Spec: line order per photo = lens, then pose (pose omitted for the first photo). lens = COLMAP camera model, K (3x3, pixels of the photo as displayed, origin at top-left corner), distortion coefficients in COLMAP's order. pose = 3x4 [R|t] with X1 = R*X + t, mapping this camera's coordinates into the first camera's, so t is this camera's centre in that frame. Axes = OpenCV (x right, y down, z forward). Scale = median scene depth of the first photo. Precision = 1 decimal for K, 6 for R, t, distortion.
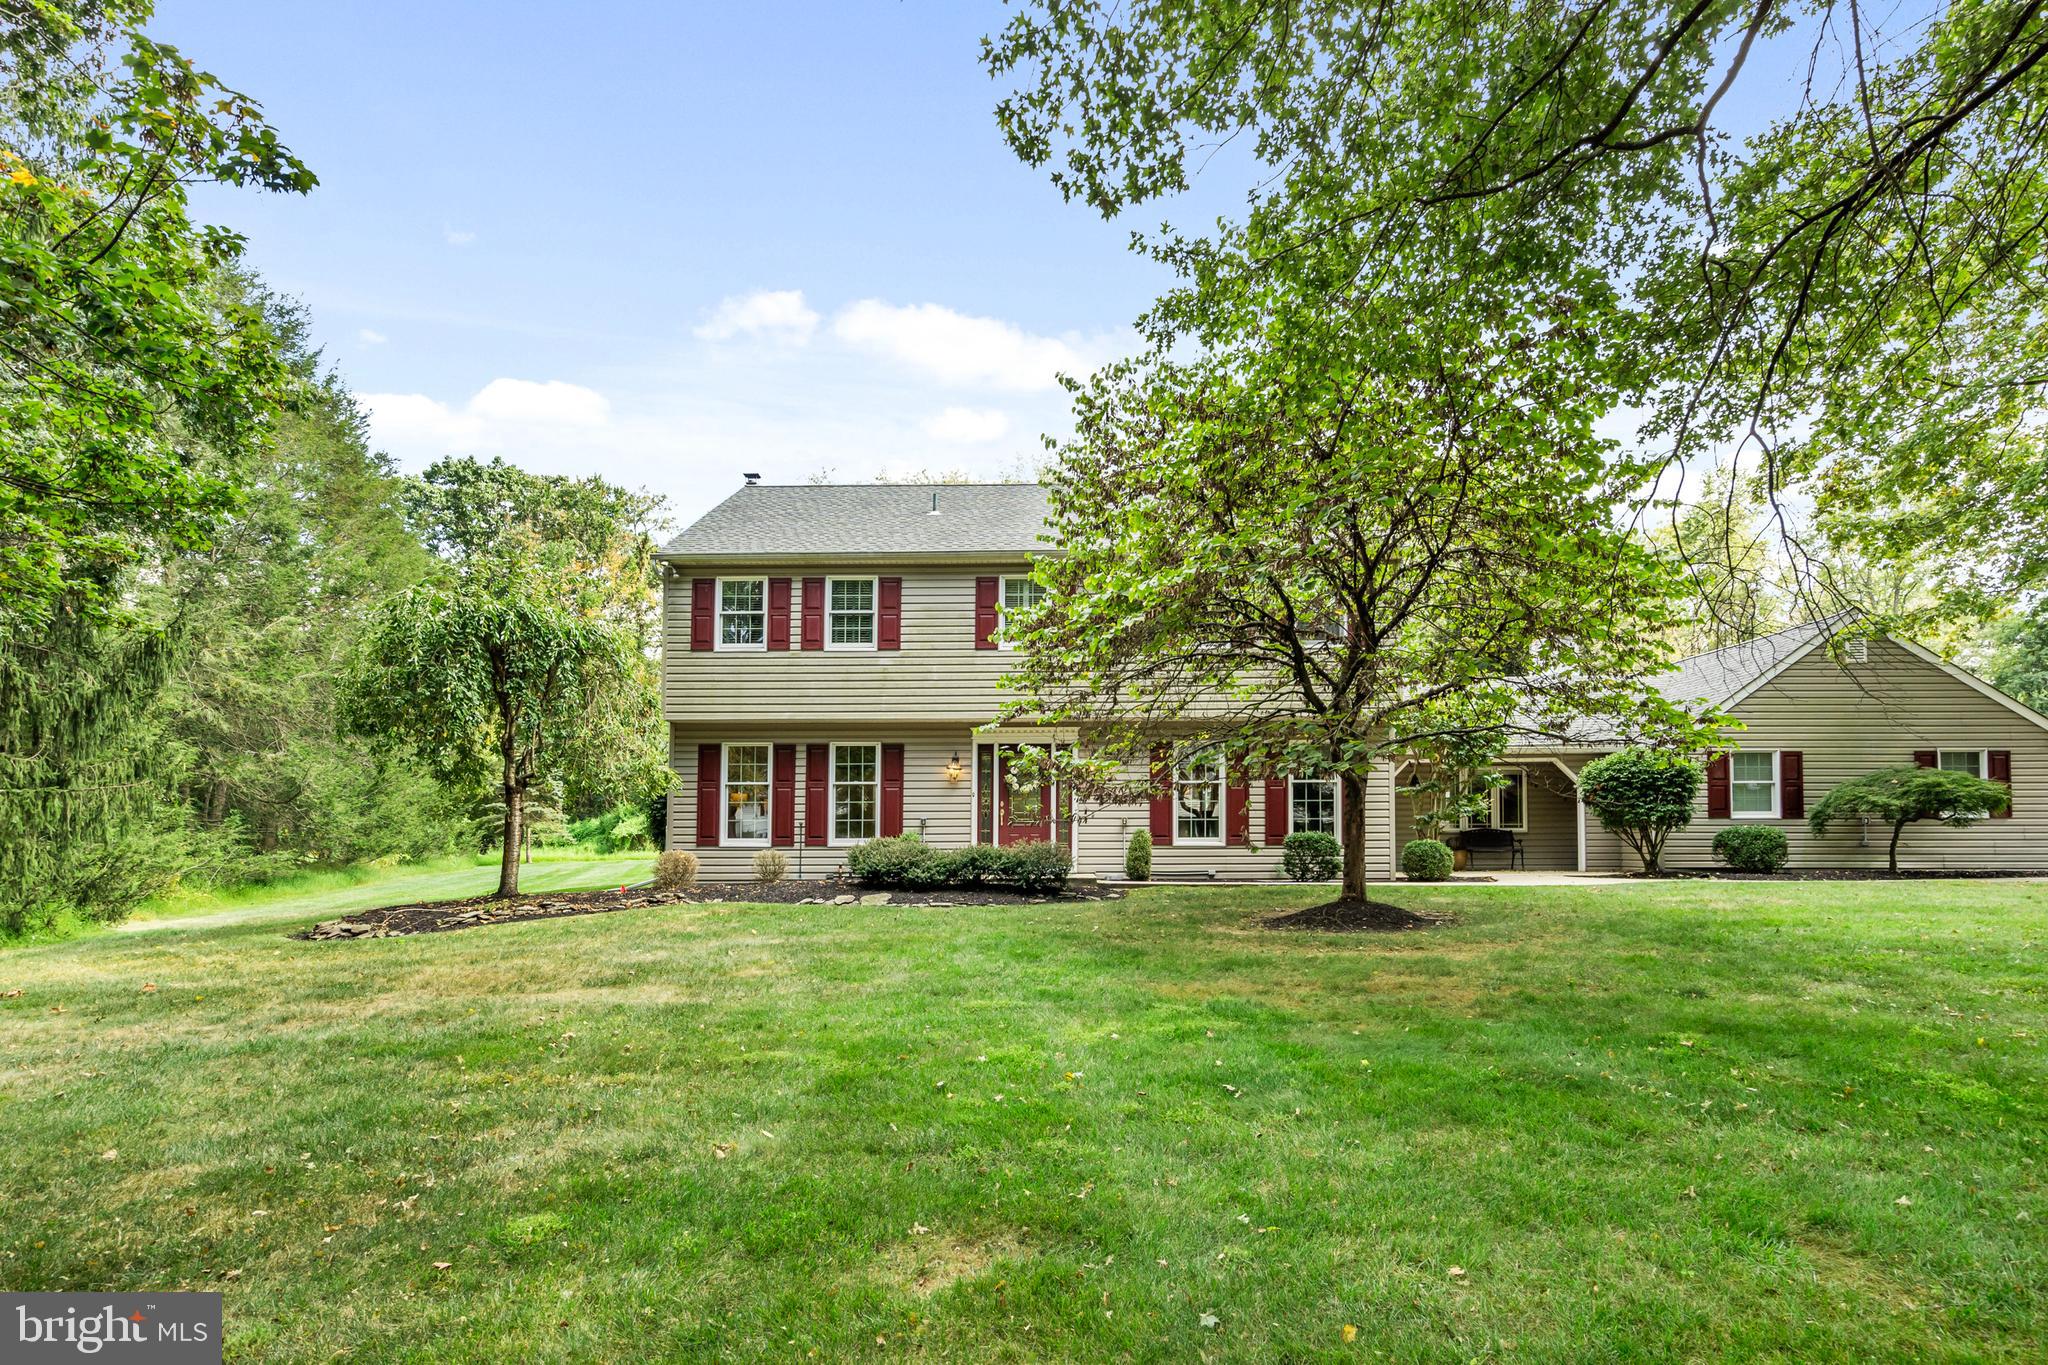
lens RADIAL K [[1065.8, 0, 1024.5], [0, 1065.8, 741.2], [0, 0, 1]] dist [-0.001030, -0.000222]
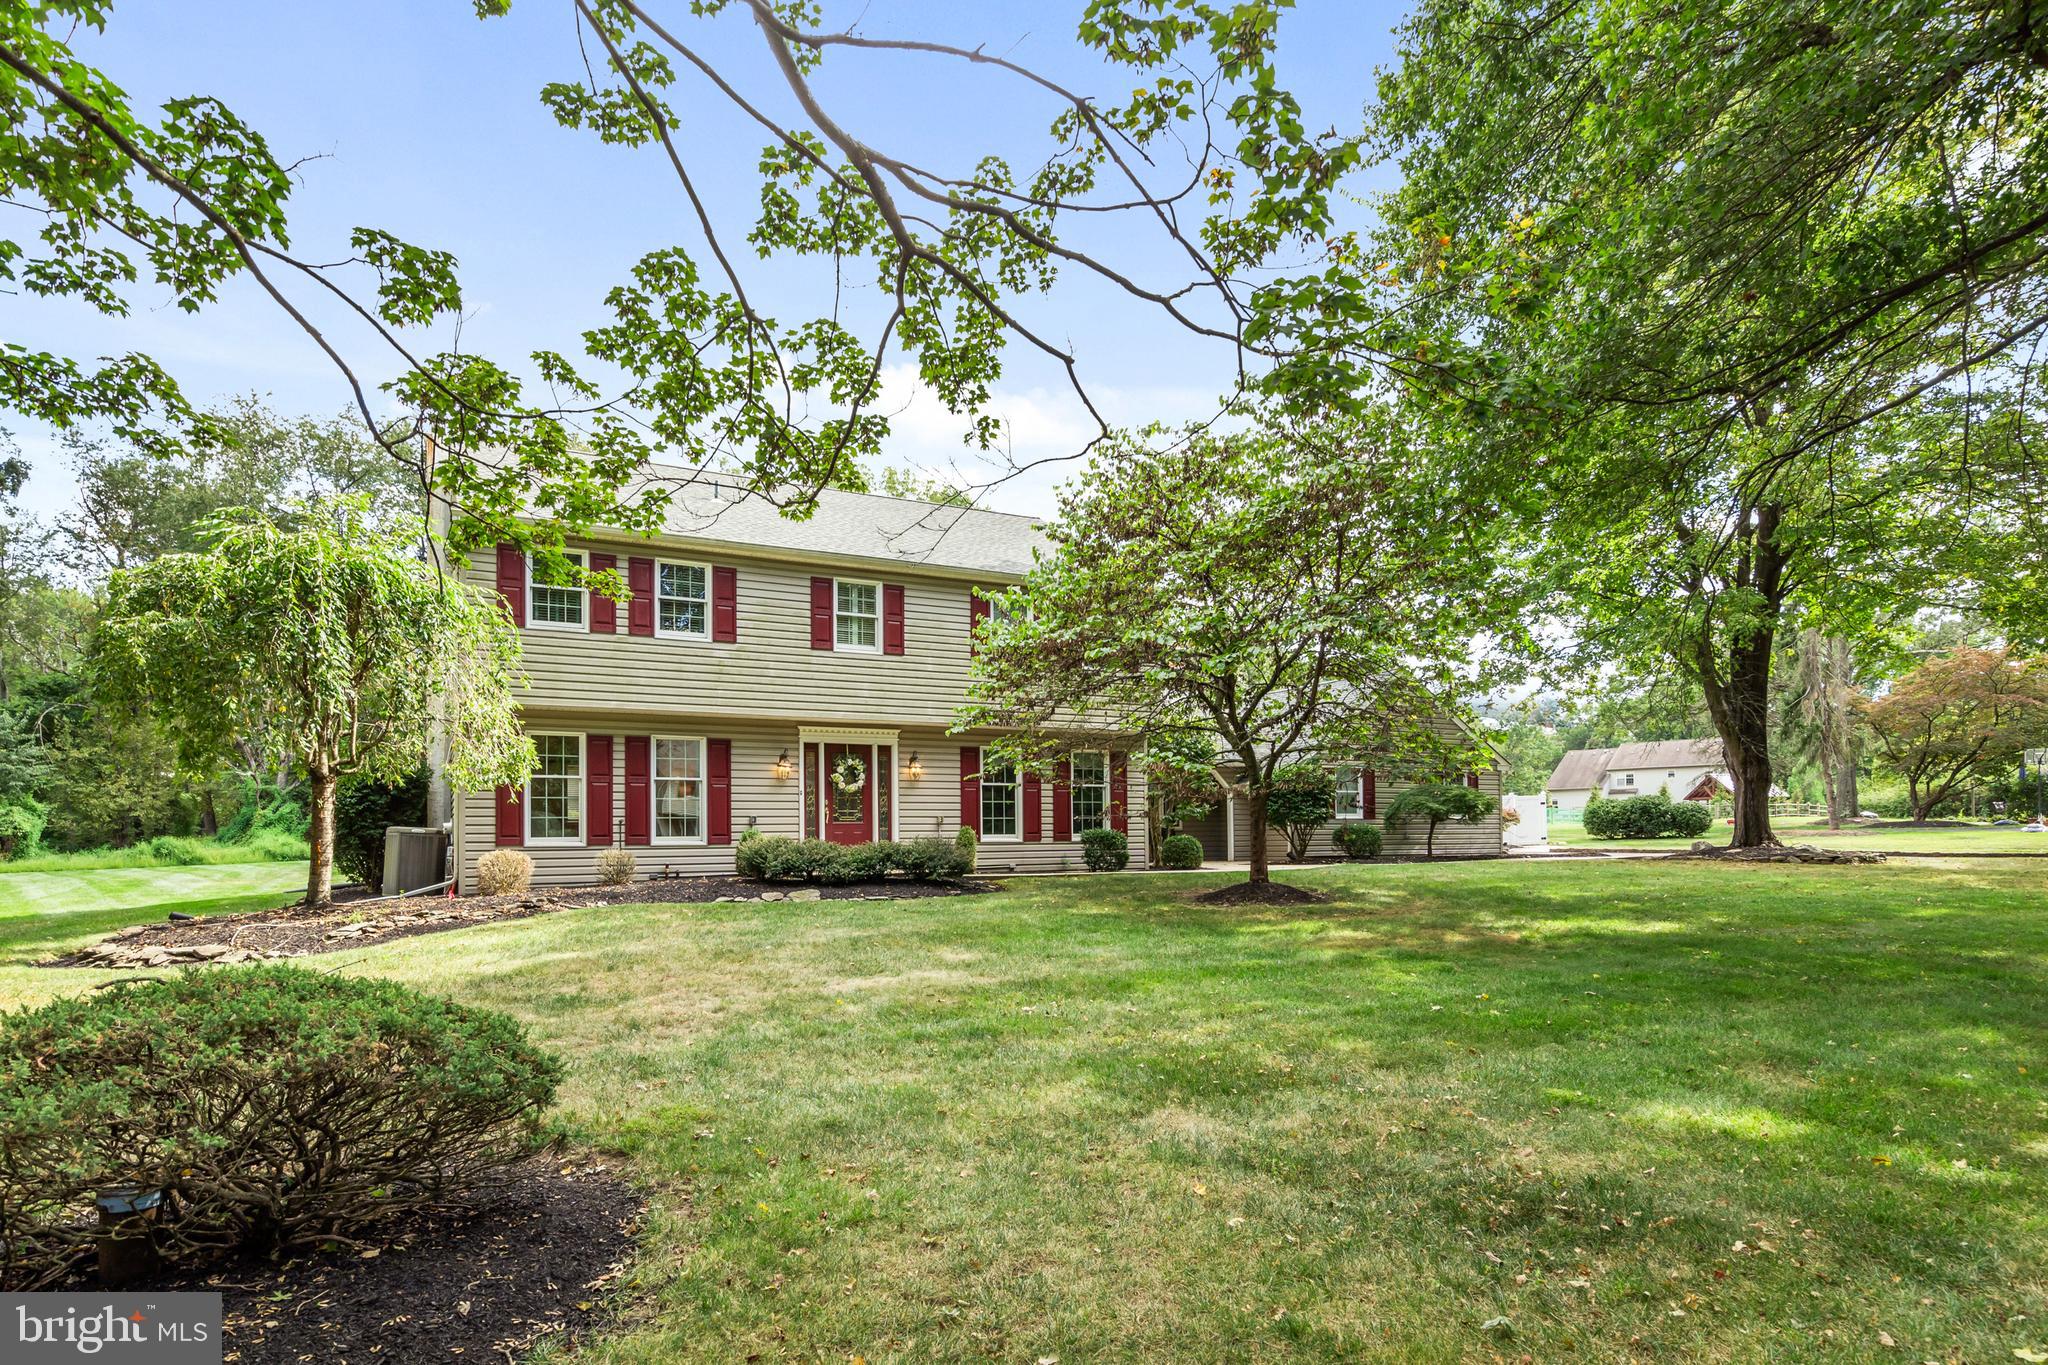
lens RADIAL K [[1070.7, 0, 1026.7], [0, 1070.7, 765.3], [0, 0, 1]] dist [0.000256, -0.000055]
pose [[0.879305, 0.027117, 0.475487, -0.343520], [-0.038413, 0.999163, 0.014054, 0.001846], [-0.474708, -0.030622, 0.879610, 0.009645]]
